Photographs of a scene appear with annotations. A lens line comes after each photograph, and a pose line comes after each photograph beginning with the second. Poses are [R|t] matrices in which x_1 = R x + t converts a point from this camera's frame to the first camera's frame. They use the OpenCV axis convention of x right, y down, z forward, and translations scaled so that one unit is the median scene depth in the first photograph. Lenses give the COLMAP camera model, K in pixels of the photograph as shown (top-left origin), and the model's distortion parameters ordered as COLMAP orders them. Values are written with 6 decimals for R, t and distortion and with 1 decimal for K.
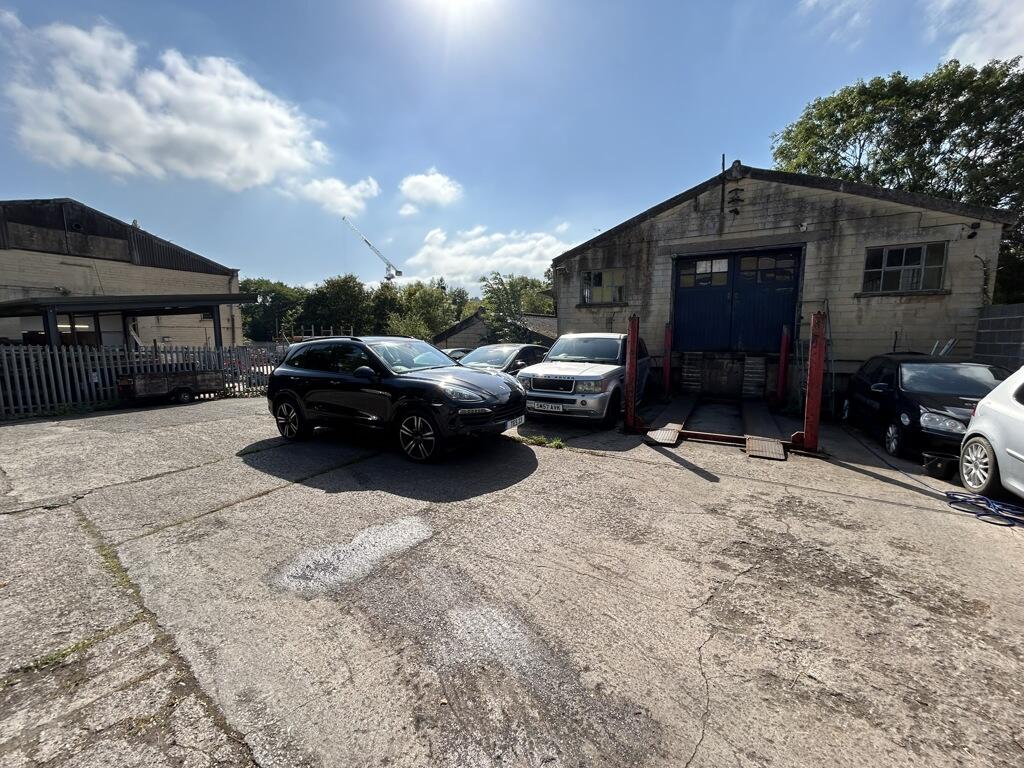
lens RADIAL K [[410.0, 0, 512.0], [0, 410.0, 384.0], [0, 0, 1]] dist [-0.001153, 0.000339]
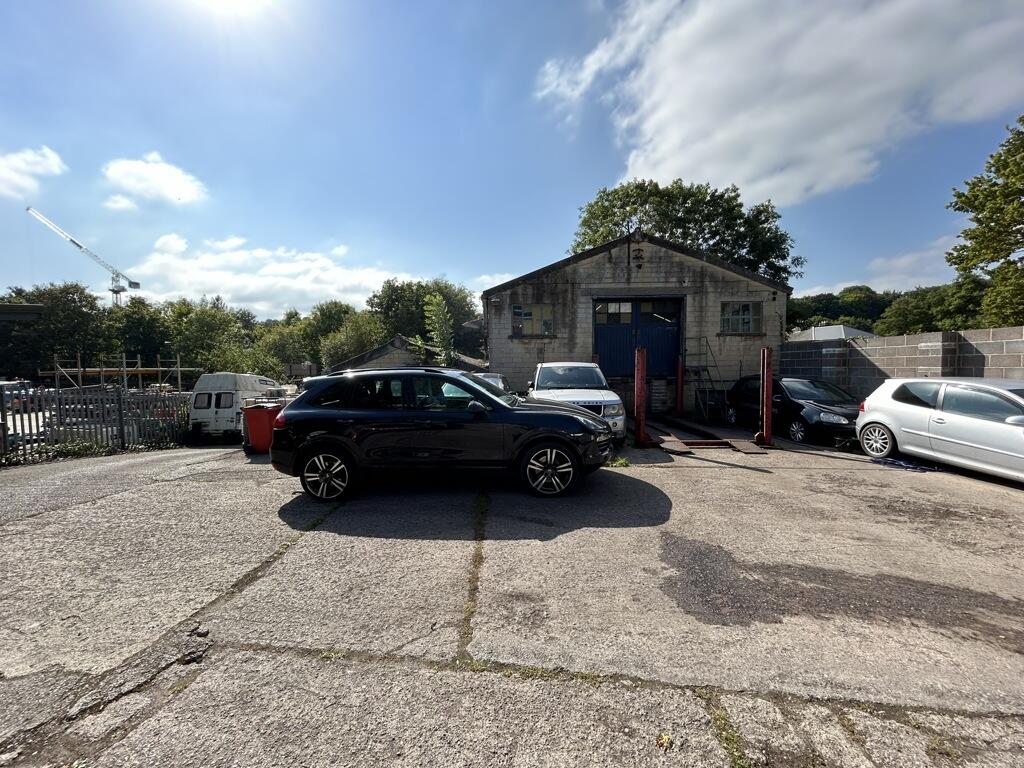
lens RADIAL K [[410.0, 0, 512.0], [0, 410.0, 384.0], [0, 0, 1]] dist [-0.001153, 0.000339]
pose [[0.881818, -0.030217, 0.470621, -0.445730], [0.062654, 0.996605, -0.053407, -0.016457], [-0.467410, 0.076582, 0.880718, 0.103139]]
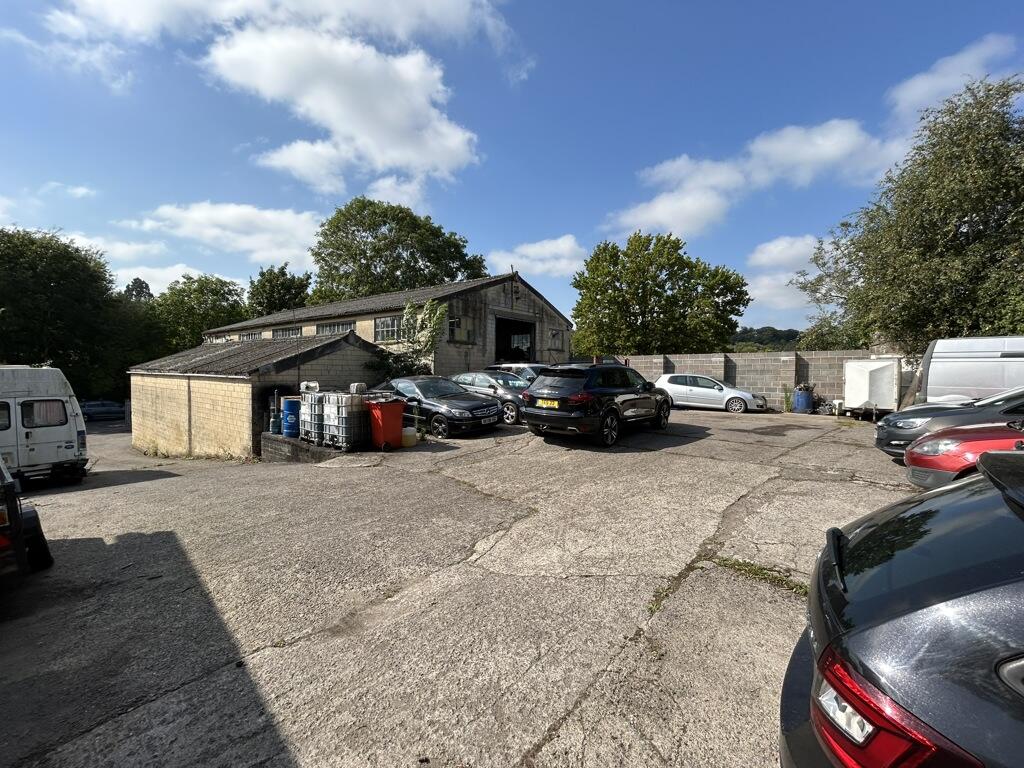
lens RADIAL K [[410.0, 0, 512.0], [0, 410.0, 384.0], [0, 0, 1]] dist [-0.001153, 0.000339]
pose [[0.191936, -0.027826, 0.981013, -1.368281], [0.106628, 0.994272, 0.007340, -0.065565], [-0.975598, 0.103194, 0.193804, 0.775512]]
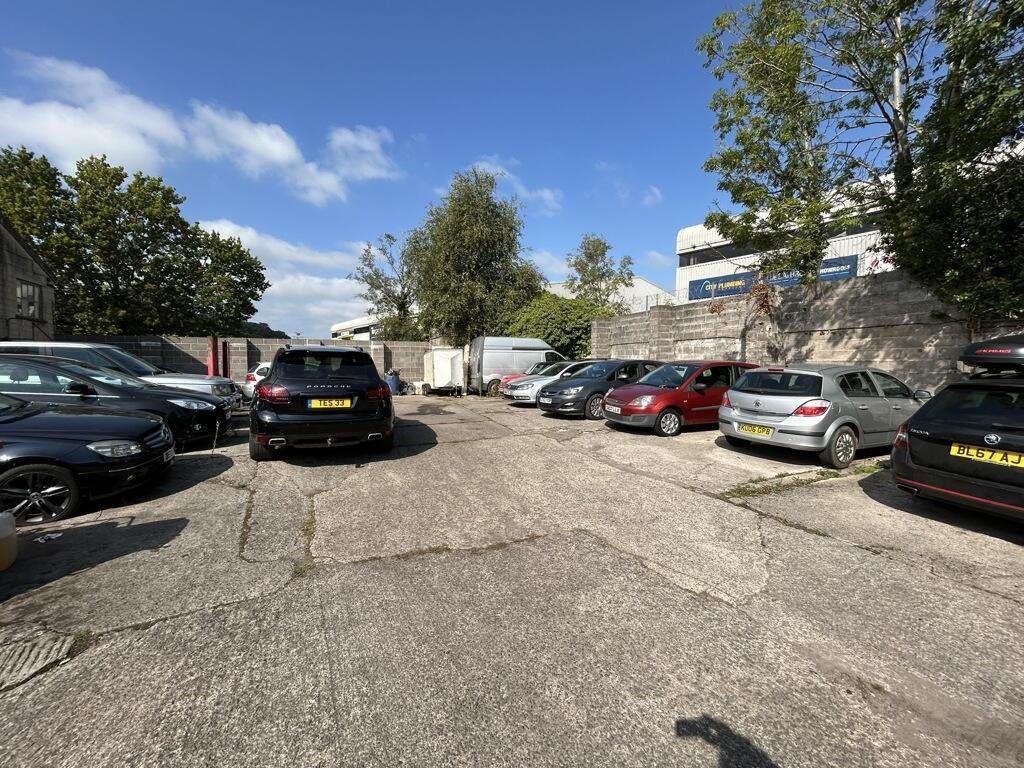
lens RADIAL K [[410.0, 0, 512.0], [0, 410.0, 384.0], [0, 0, 1]] dist [-0.001153, 0.000339]
pose [[-0.838774, -0.027884, 0.543766, -1.002428], [0.063228, 0.986943, 0.148141, -0.109112], [-0.540797, 0.158638, -0.826059, 1.232014]]
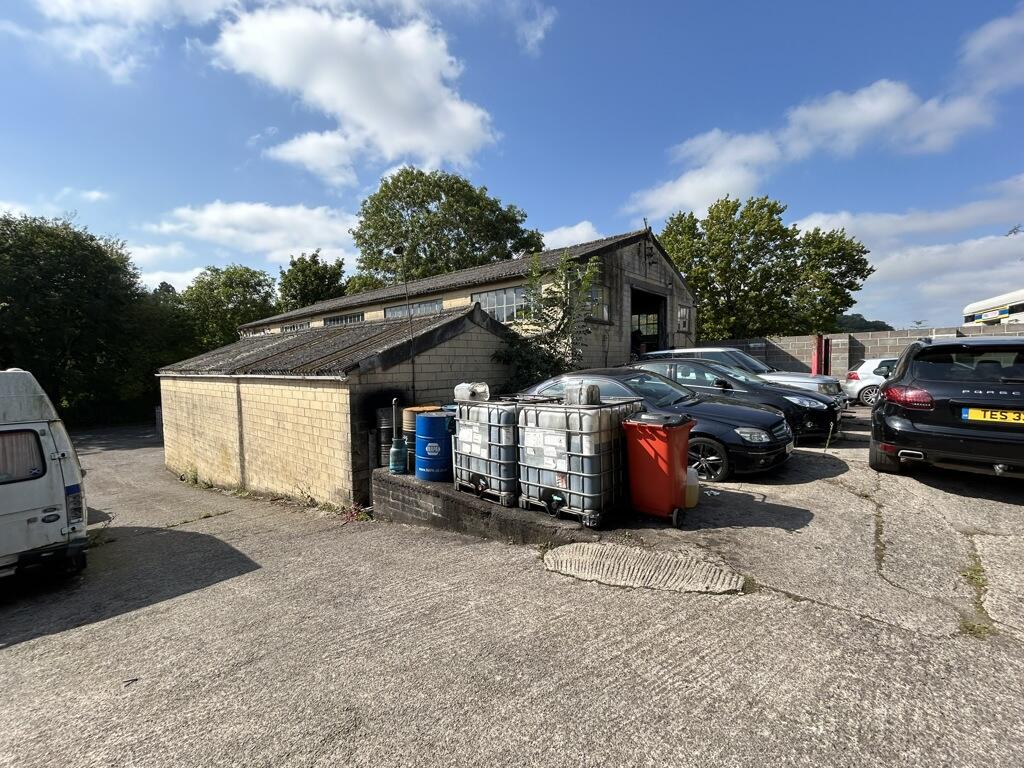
lens RADIAL K [[410.7, 0, 510.7], [0, 410.7, 387.6], [0, 0, 1]] dist [0.002490, 0.000219]
pose [[0.231941, -0.057408, 0.971034, -0.995926], [0.131834, 0.990902, 0.027093, -0.120724], [-0.963755, 0.121731, 0.237399, 1.283830]]
